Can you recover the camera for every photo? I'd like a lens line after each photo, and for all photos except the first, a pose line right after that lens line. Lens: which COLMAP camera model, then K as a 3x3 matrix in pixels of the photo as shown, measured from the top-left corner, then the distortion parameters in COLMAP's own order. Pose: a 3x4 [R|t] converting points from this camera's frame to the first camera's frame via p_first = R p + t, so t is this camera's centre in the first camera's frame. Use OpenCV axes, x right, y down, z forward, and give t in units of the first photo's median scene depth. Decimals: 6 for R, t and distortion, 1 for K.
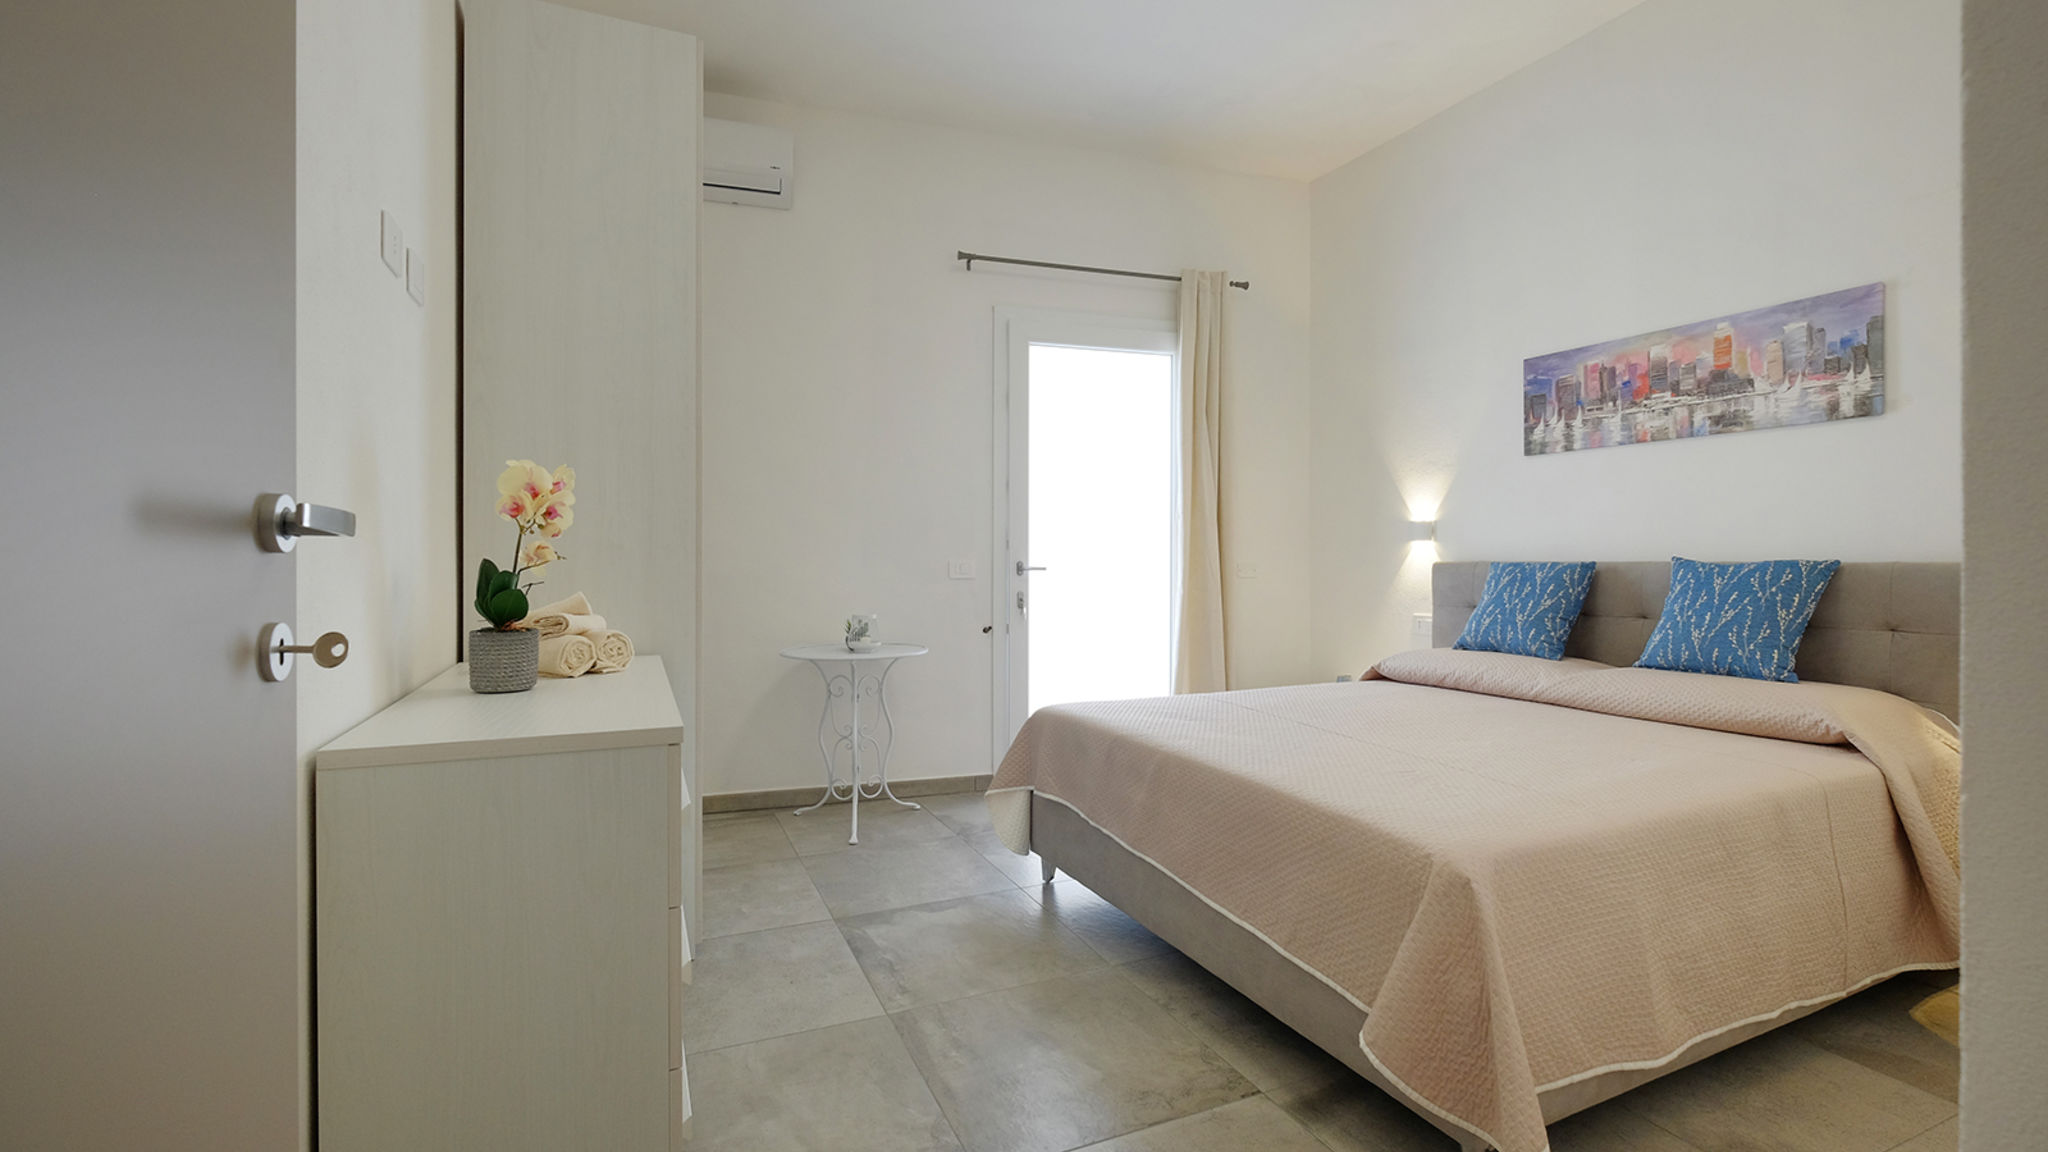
lens RADIAL K [[889.7, 0, 1034.6], [0, 889.7, 566.2], [0, 0, 1]] dist [-0.007282, 0.001958]
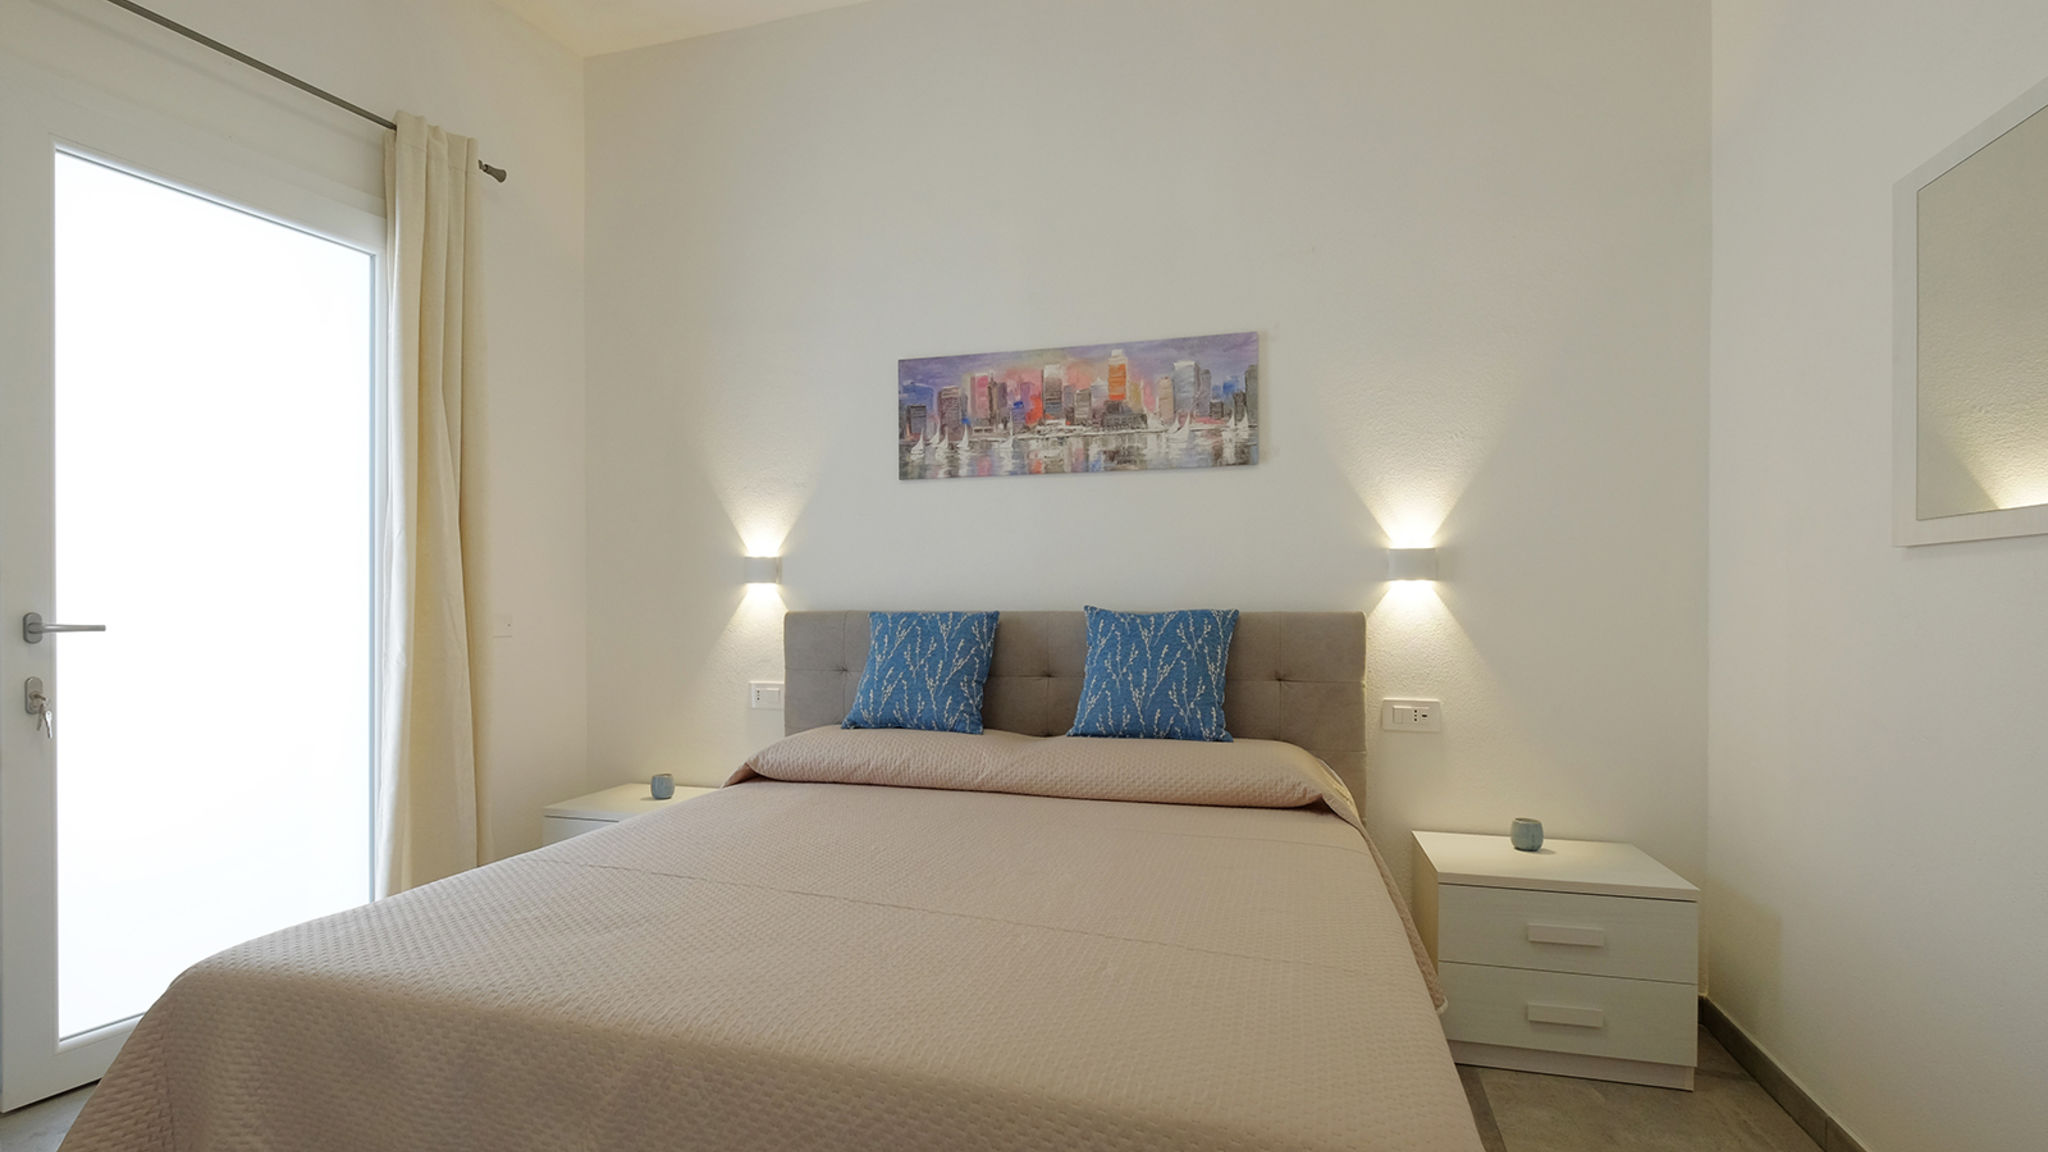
lens RADIAL K [[1005.1, 0, 957.9], [0, 1005.1, 608.7], [0, 0, 1]] dist [-0.000607, -0.000170]
pose [[0.685554, -0.001204, 0.728021, -0.083892], [0.004765, 0.999985, -0.002833, -0.005015], [-0.728007, 0.005411, 0.685549, 0.376991]]
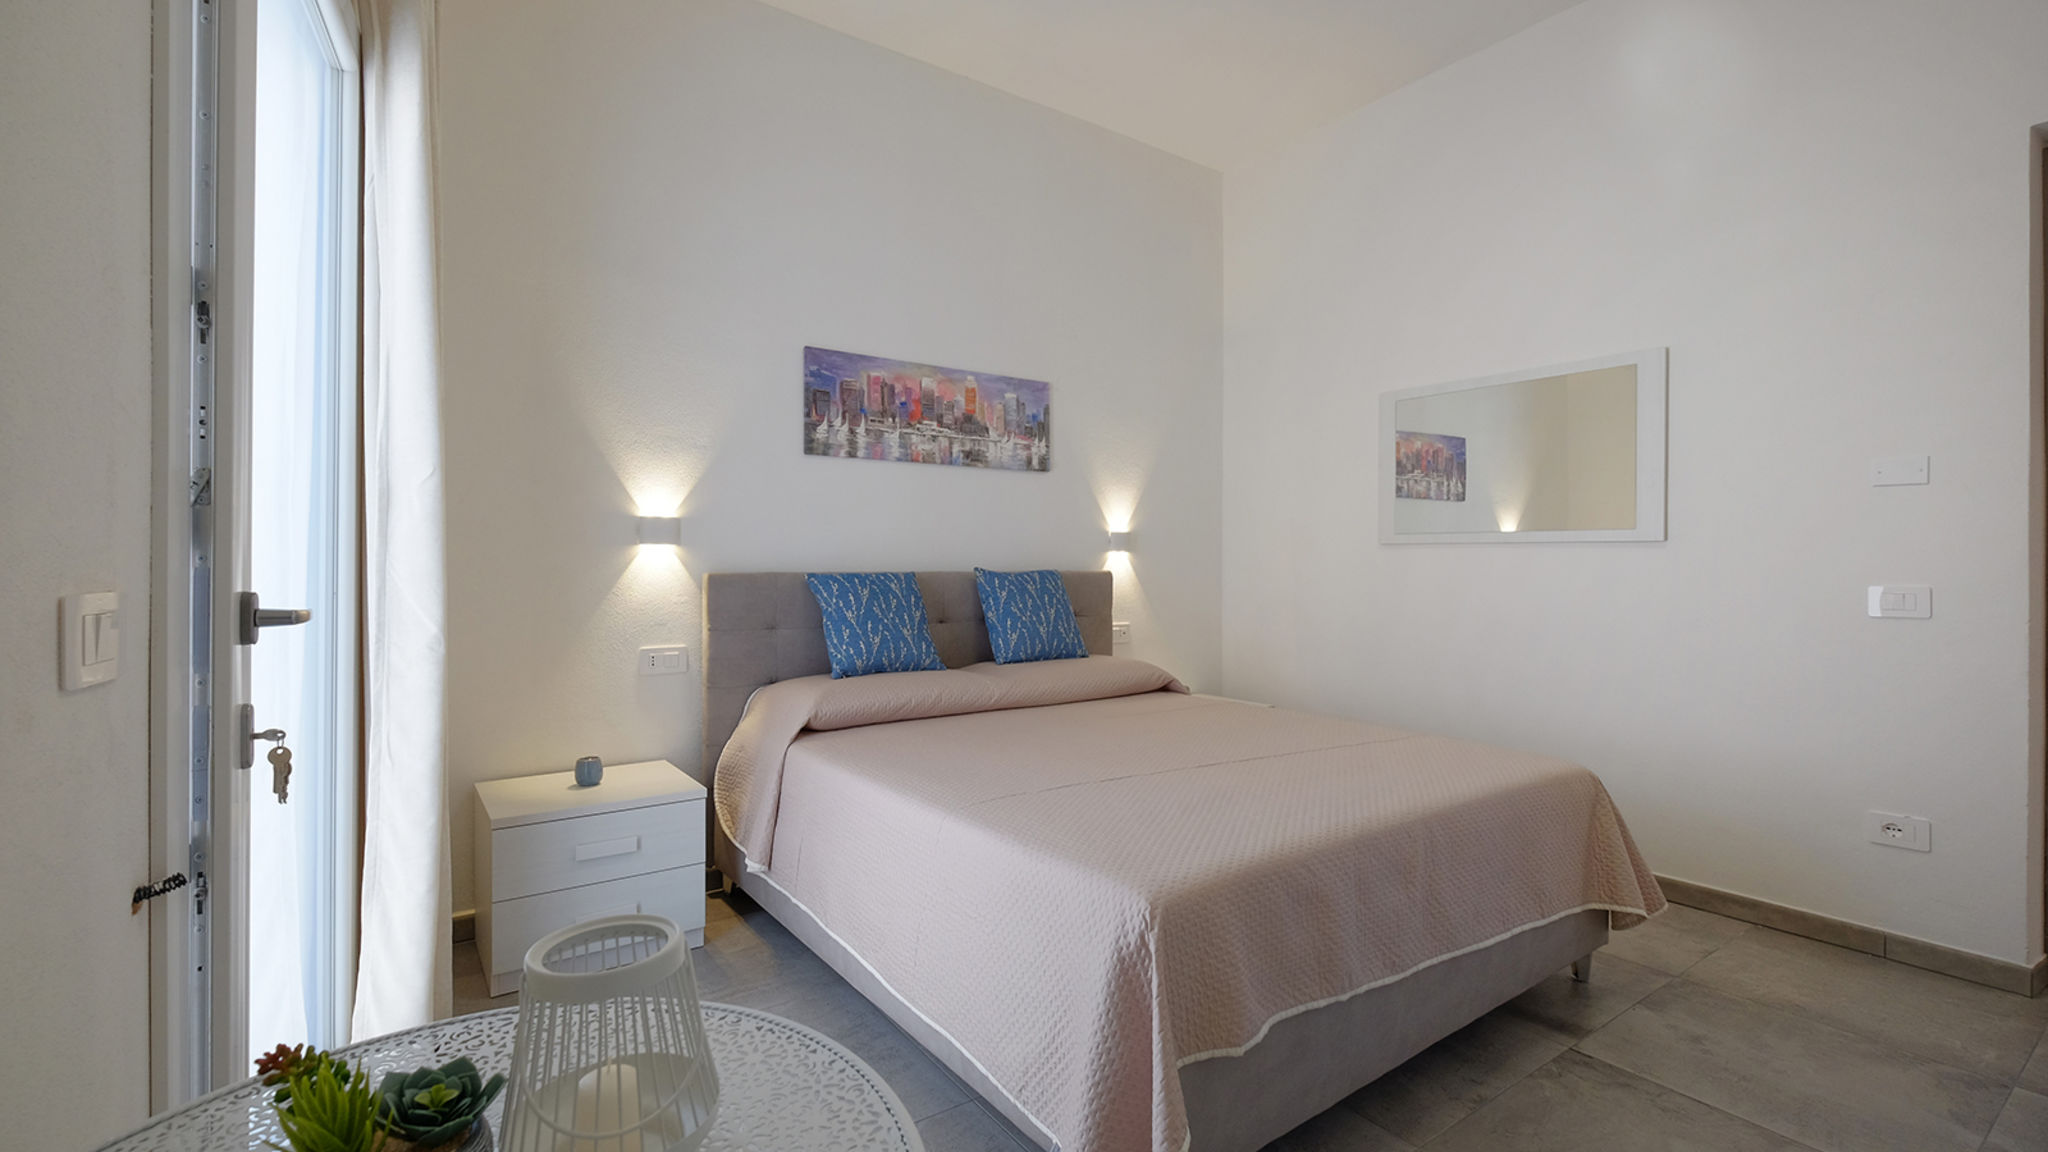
lens RADIAL K [[889.7, 0, 1032.3], [0, 889.7, 557.2], [0, 0, 1]] dist [-0.007282, 0.001958]
pose [[-0.175854, 0.010577, 0.984359, -0.408766], [0.008328, 0.999922, -0.009257, -0.011694], [-0.984381, 0.006569, -0.175928, 1.042008]]
